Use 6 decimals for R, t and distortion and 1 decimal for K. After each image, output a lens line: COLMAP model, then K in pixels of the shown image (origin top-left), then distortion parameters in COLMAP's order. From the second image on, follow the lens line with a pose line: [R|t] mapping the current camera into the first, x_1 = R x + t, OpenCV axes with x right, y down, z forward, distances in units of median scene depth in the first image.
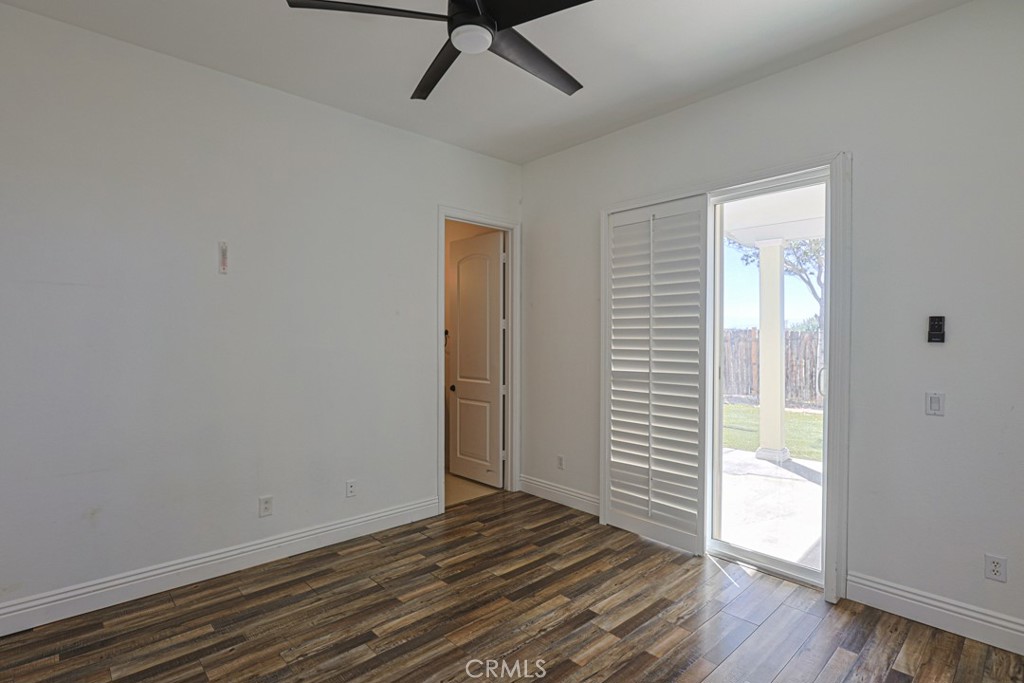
lens RADIAL K [[504.7, 0, 507.6], [0, 504.7, 346.4], [0, 0, 1]] dist [0.020085, 0.000444]
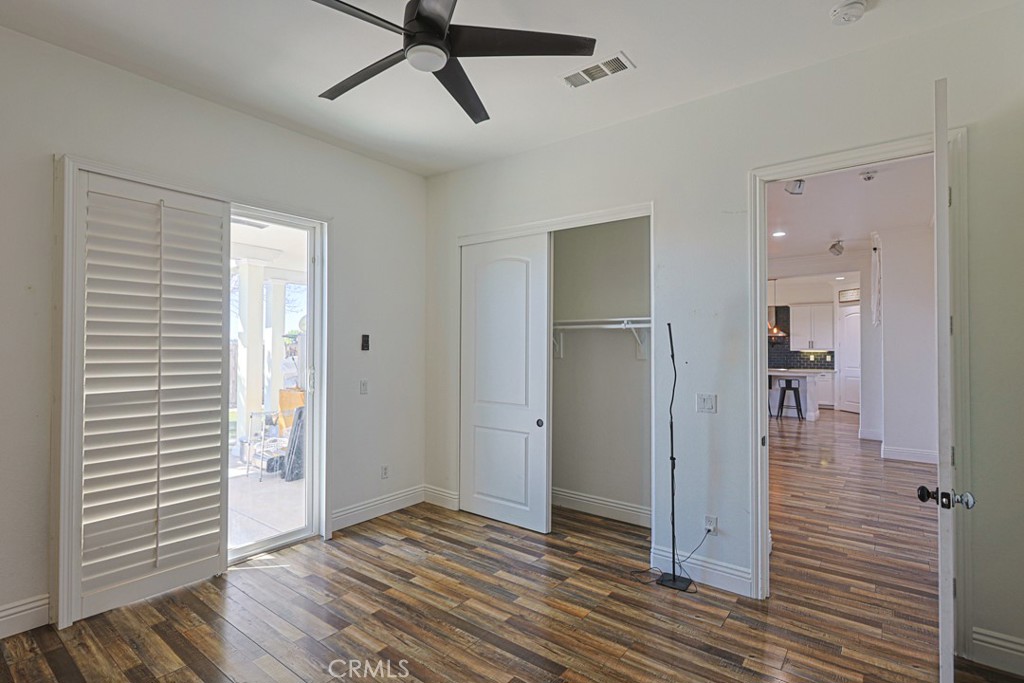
lens RADIAL K [[504.7, 0, 509.4], [0, 504.7, 342.2], [0, 0, 1]] dist [0.020085, 0.000444]
pose [[-0.162855, 0.007601, 0.986621, -0.684726], [0.012883, 0.999901, -0.005576, -0.014873], [-0.986566, 0.011803, -0.162937, 0.627517]]
